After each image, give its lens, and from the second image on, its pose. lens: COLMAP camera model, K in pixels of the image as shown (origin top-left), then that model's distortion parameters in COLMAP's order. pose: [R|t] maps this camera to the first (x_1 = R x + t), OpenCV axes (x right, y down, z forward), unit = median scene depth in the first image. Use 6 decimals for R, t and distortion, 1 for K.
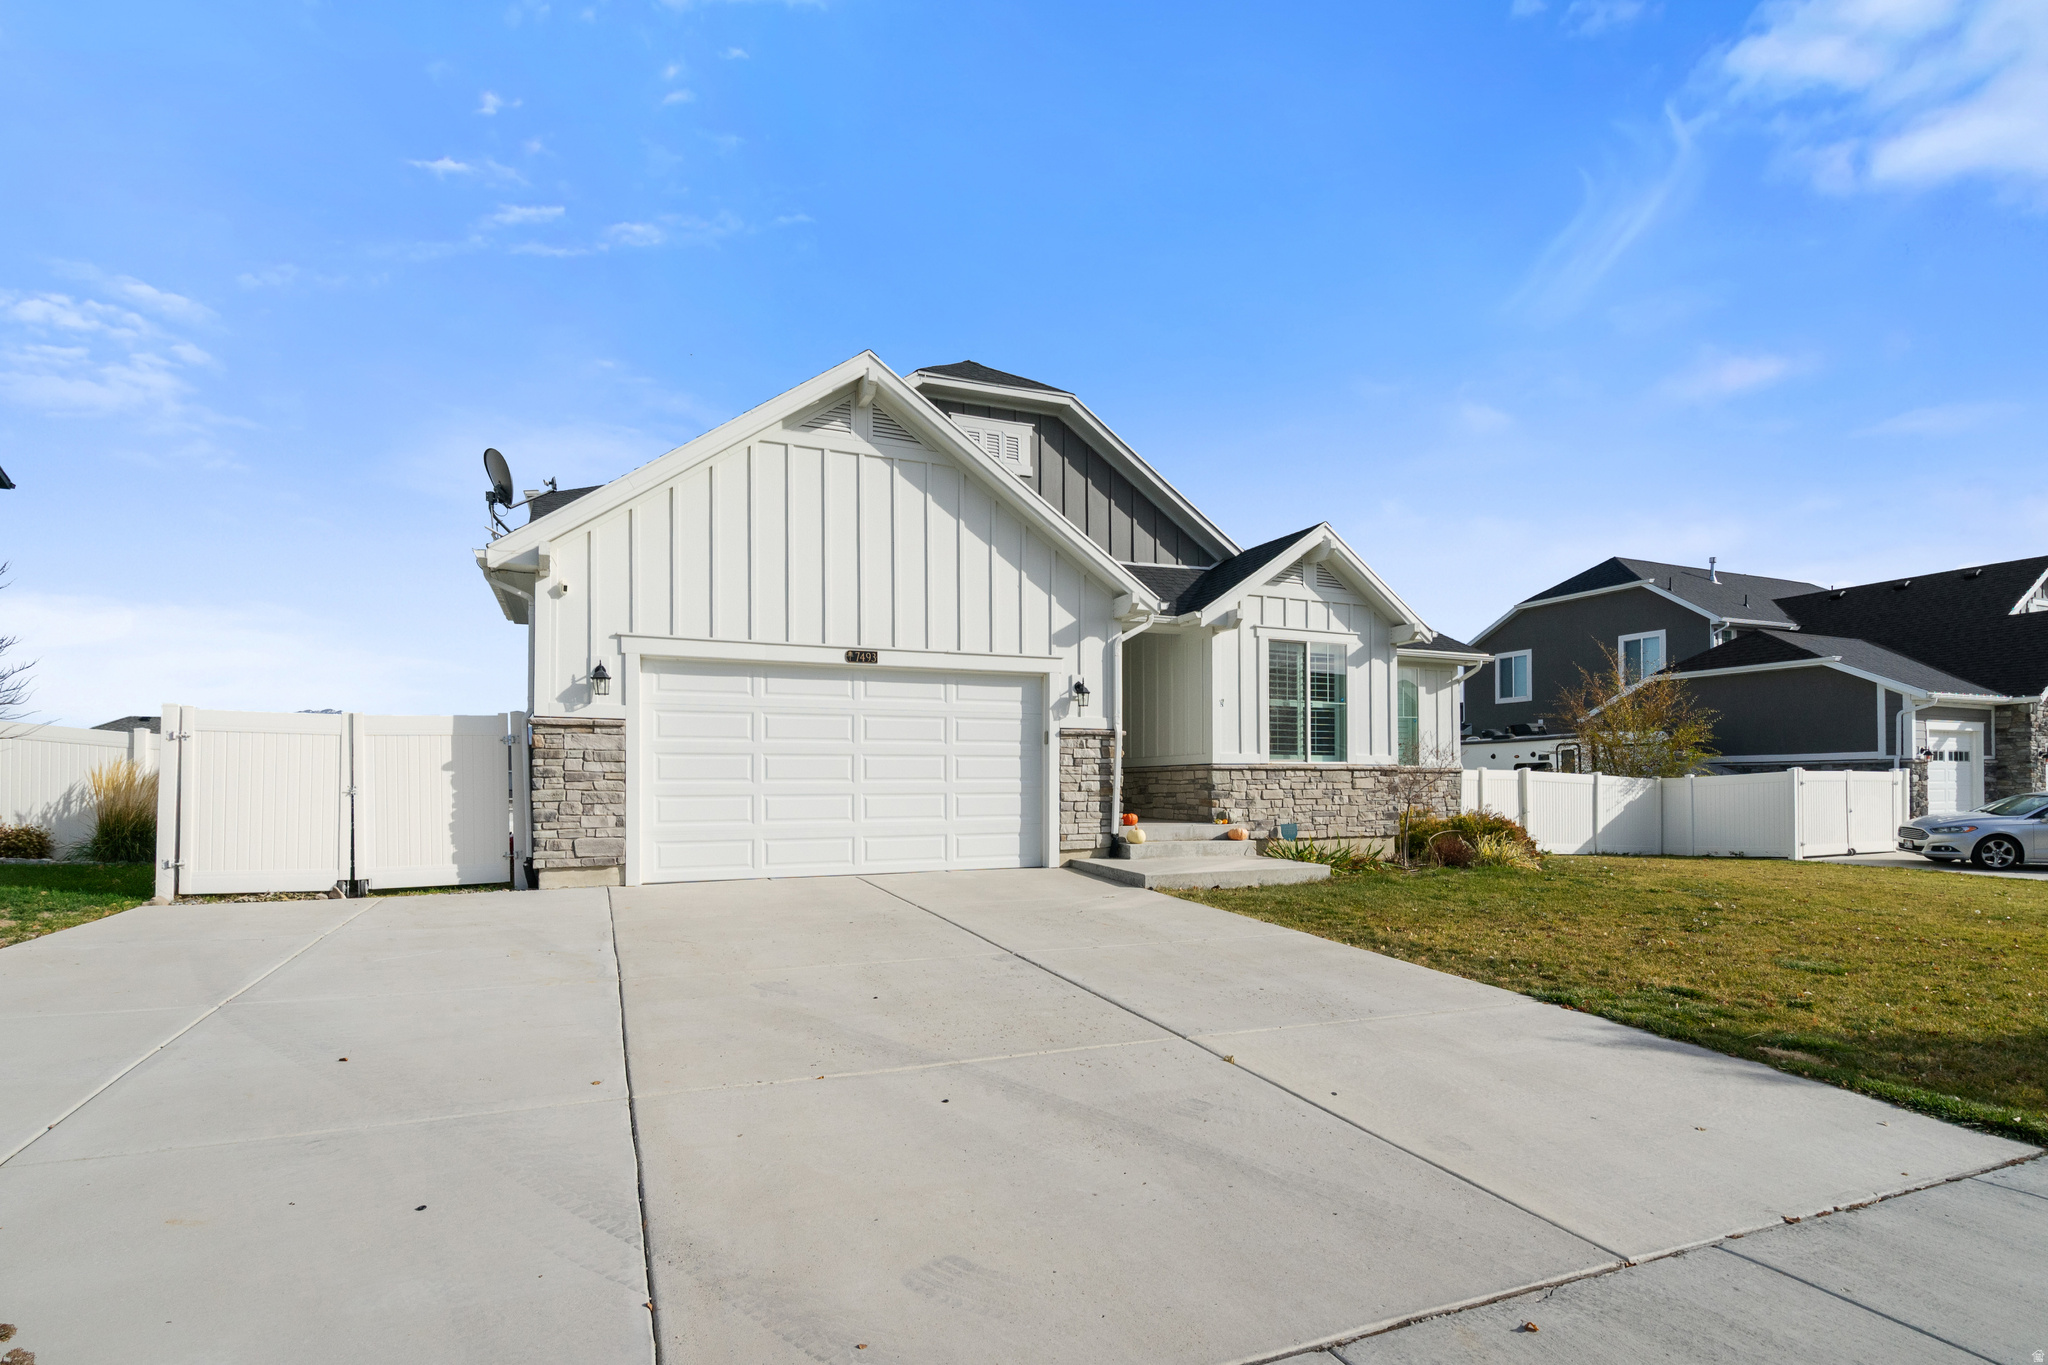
lens RADIAL K [[989.1, 0, 1013.7], [0, 989.1, 788.2], [0, 0, 1]] dist [-0.002427, 0.000819]
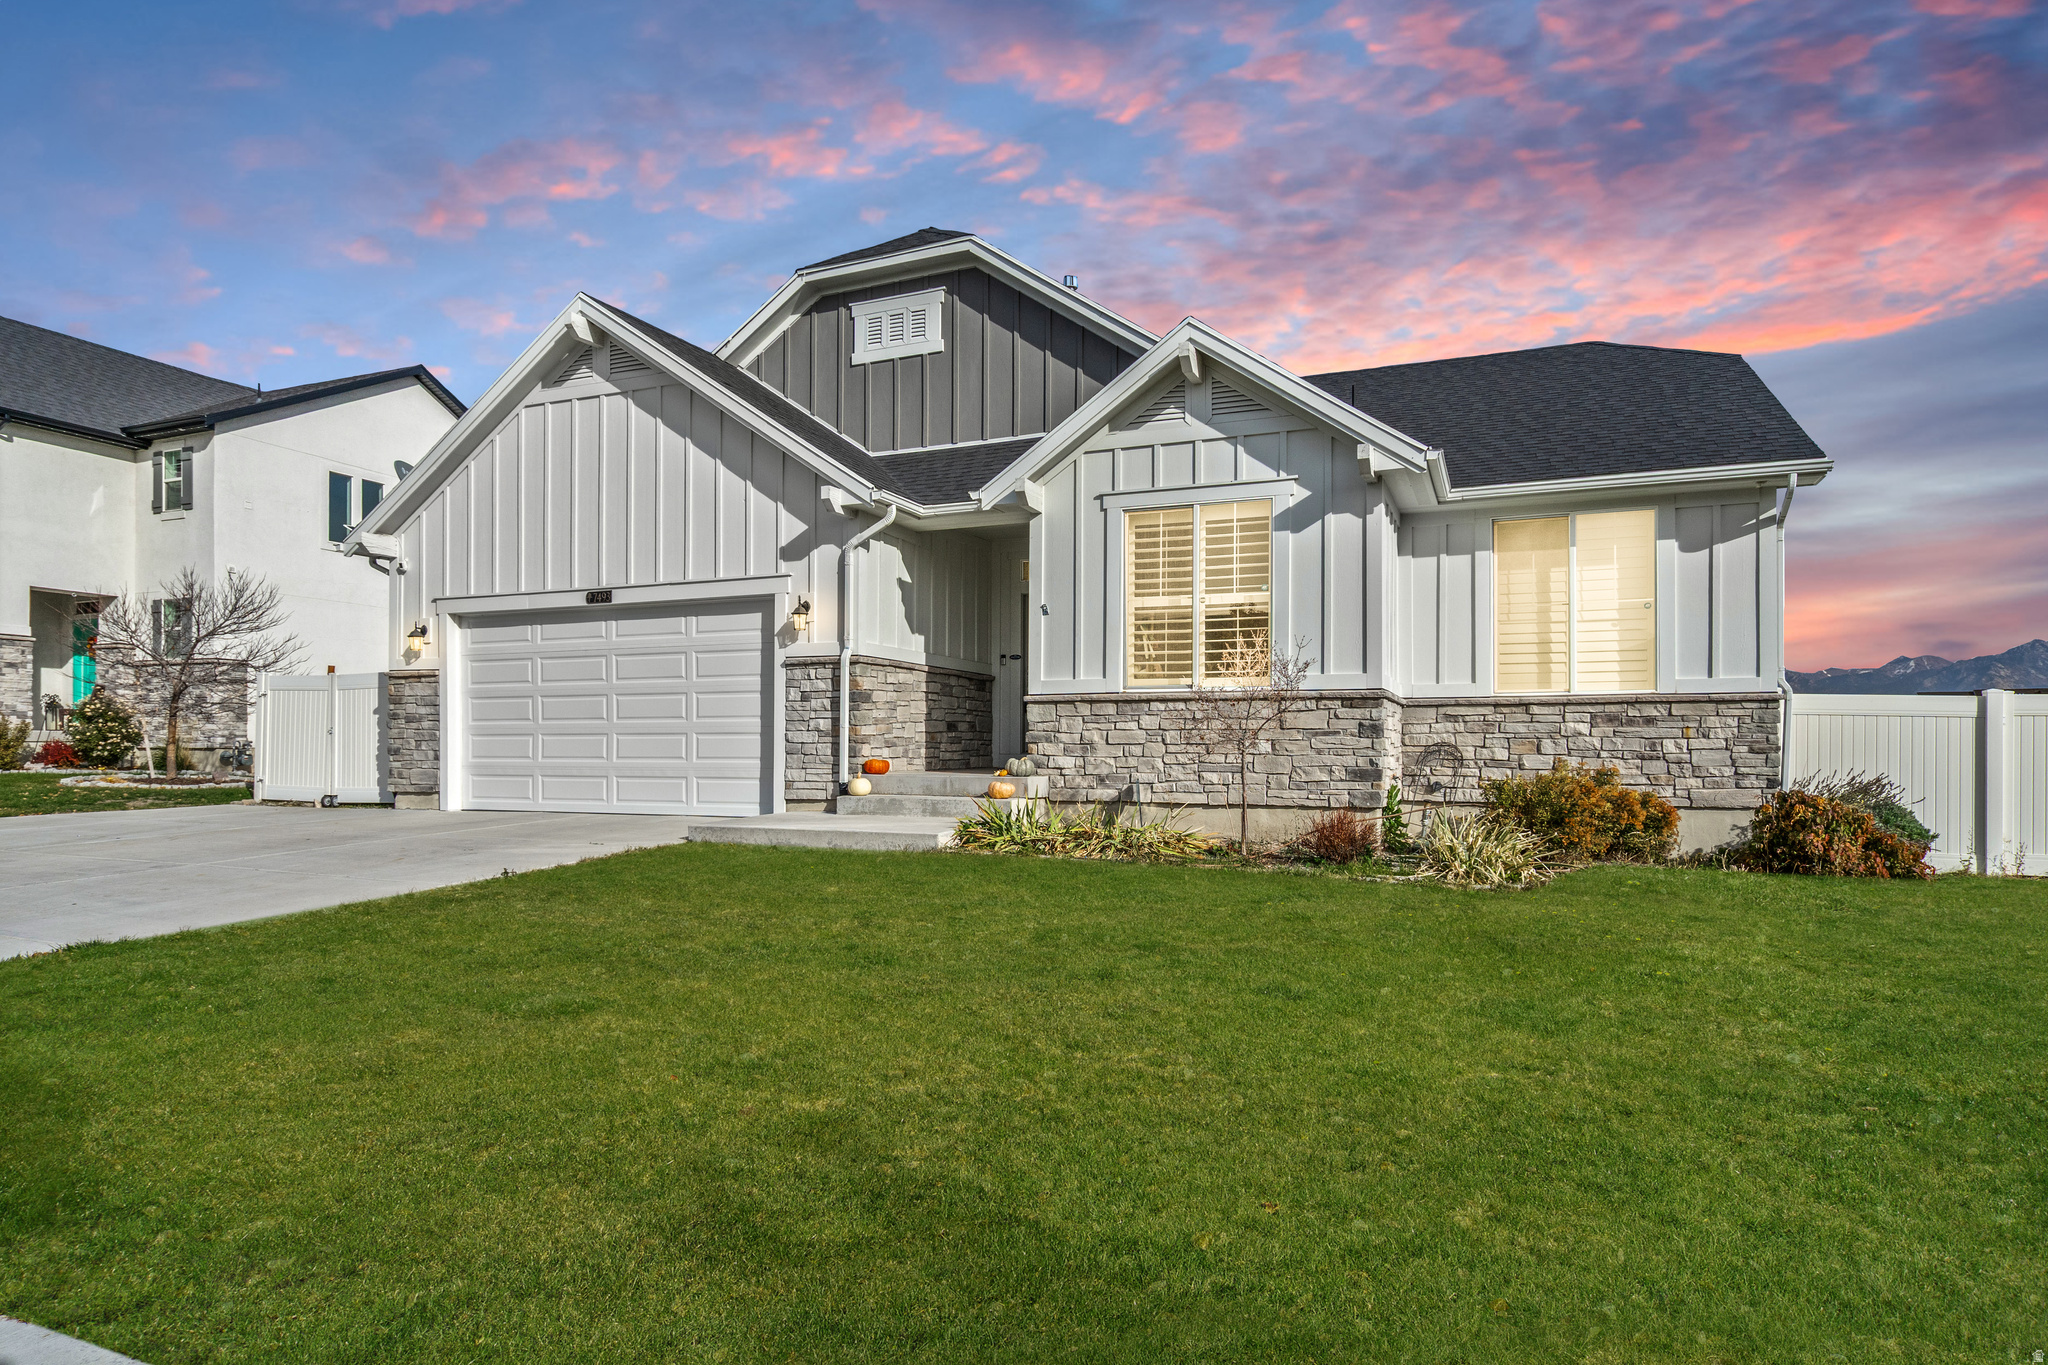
lens RADIAL K [[1202.0, 0, 1016.7], [0, 1202.0, 756.7], [0, 0, 1]] dist [0.003025, 0.000496]
pose [[0.678306, 0.009191, -0.734722, 0.924506], [-0.007061, 0.999957, 0.005990, 0.017321], [0.734746, 0.001124, 0.678341, 0.430538]]
